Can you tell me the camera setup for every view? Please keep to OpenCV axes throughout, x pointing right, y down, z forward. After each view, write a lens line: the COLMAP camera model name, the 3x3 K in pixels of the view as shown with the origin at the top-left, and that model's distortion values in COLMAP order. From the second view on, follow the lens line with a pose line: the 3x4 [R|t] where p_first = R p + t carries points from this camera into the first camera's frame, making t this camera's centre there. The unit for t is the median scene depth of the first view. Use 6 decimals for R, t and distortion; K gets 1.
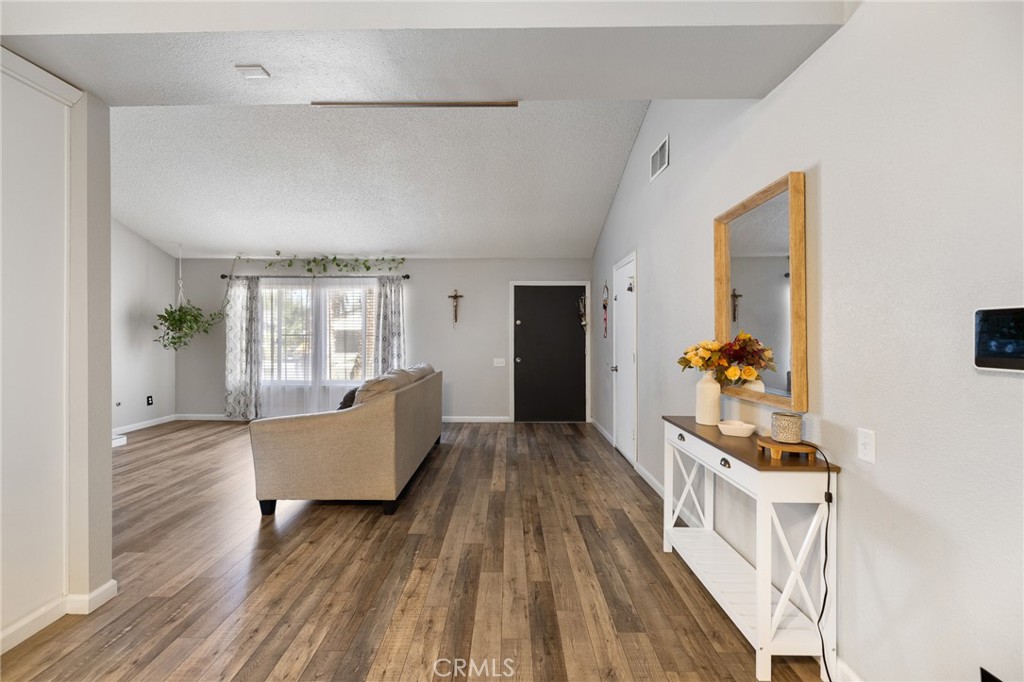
lens RADIAL K [[432.0, 0, 507.8], [0, 432.0, 335.3], [0, 0, 1]] dist [-0.000970, 0.000290]
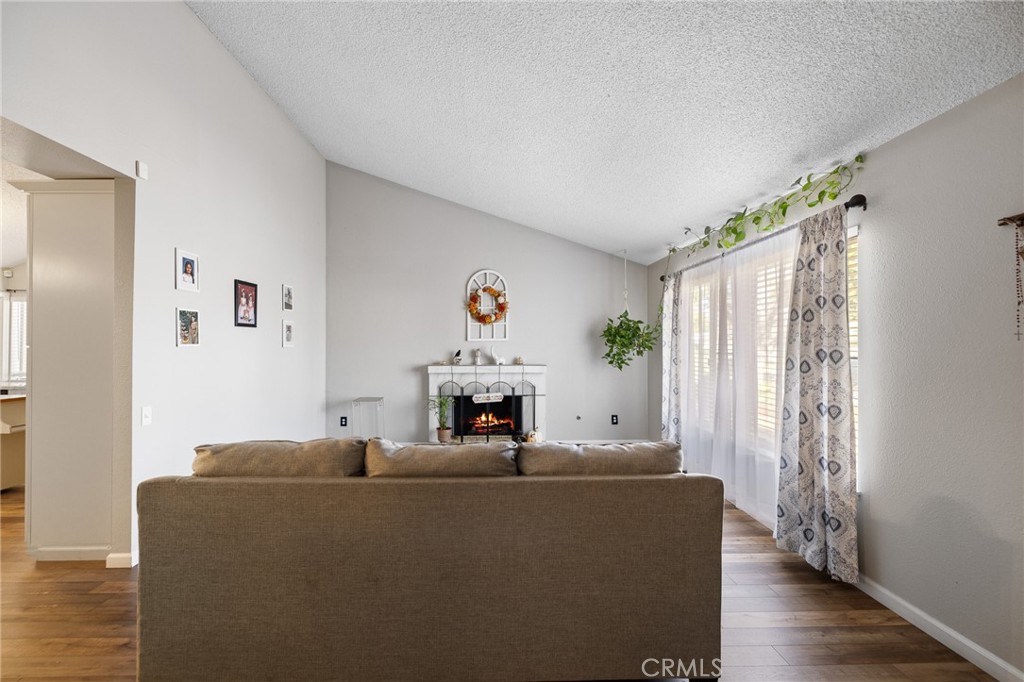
lens RADIAL K [[432.0, 0, 507.2], [0, 432.0, 345.1], [0, 0, 1]] dist [-0.000970, 0.000290]
pose [[0.031295, -0.005785, -0.999493, 0.144609], [0.001205, 0.999983, -0.005751, -0.011182], [0.999509, -0.001024, 0.031301, 0.785984]]
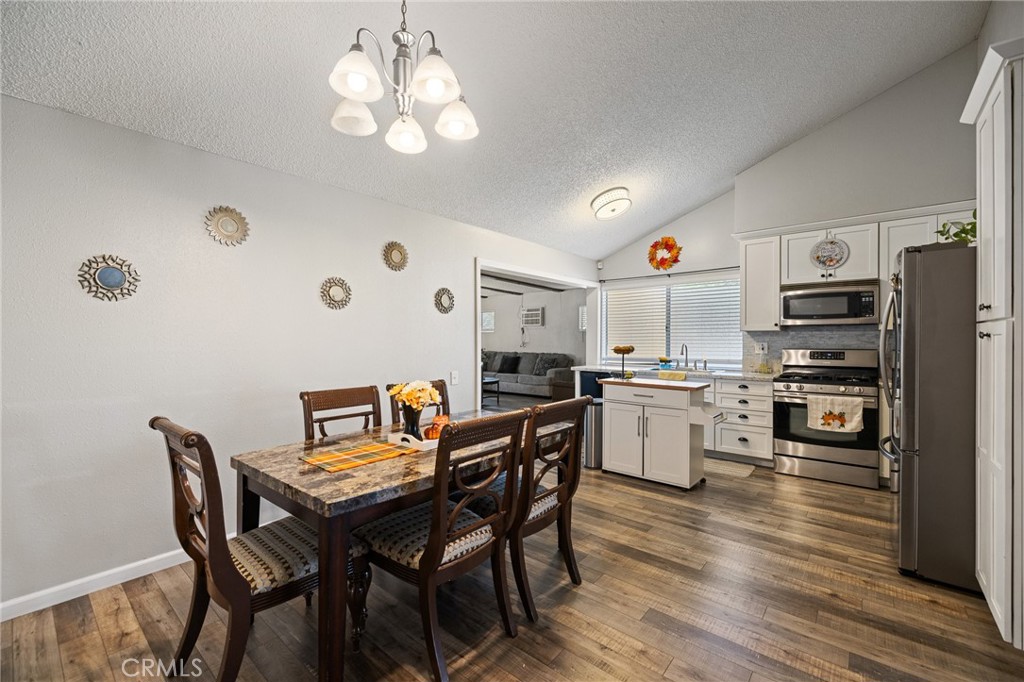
lens RADIAL K [[432.0, 0, 506.9], [0, 432.0, 339.7], [0, 0, 1]] dist [-0.000970, 0.000290]
pose [[-0.642428, 0.000313, -0.766346, 0.087079], [-0.000376, 1.000000, 0.000724, 0.001157], [0.766346, 0.000754, -0.642428, 0.170718]]
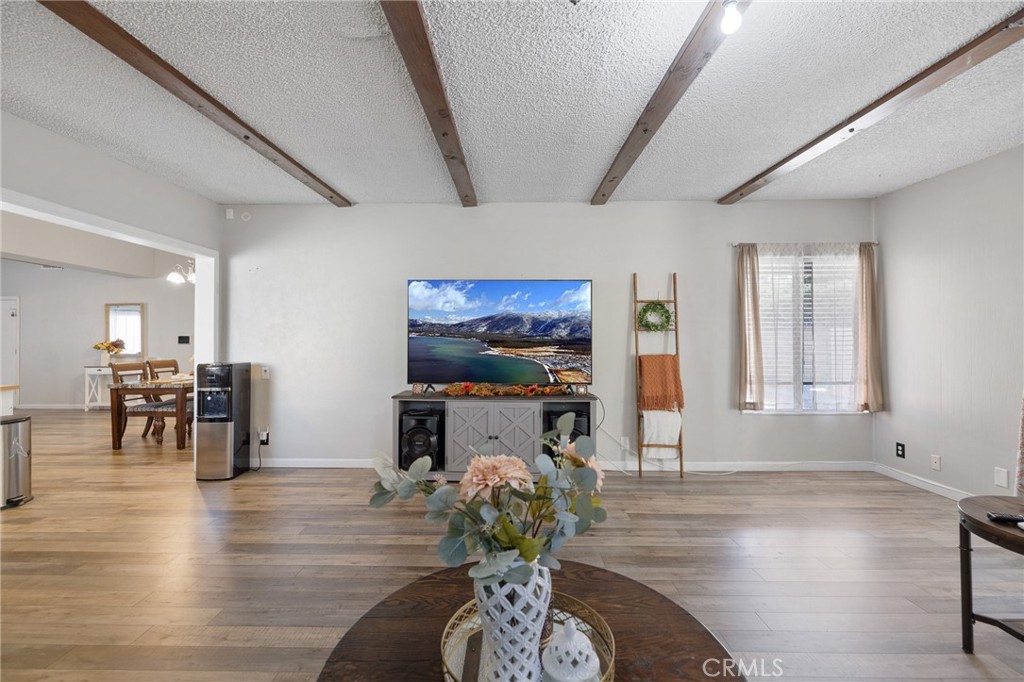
lens RADIAL K [[432.0, 0, 503.3], [0, 432.0, 335.2], [0, 0, 1]] dist [-0.000970, 0.000290]
pose [[0.011894, 0.017306, 0.999779, -1.213176], [0.002299, 0.999847, -0.017335, 0.013958], [-0.999927, 0.002504, 0.011853, -0.903927]]
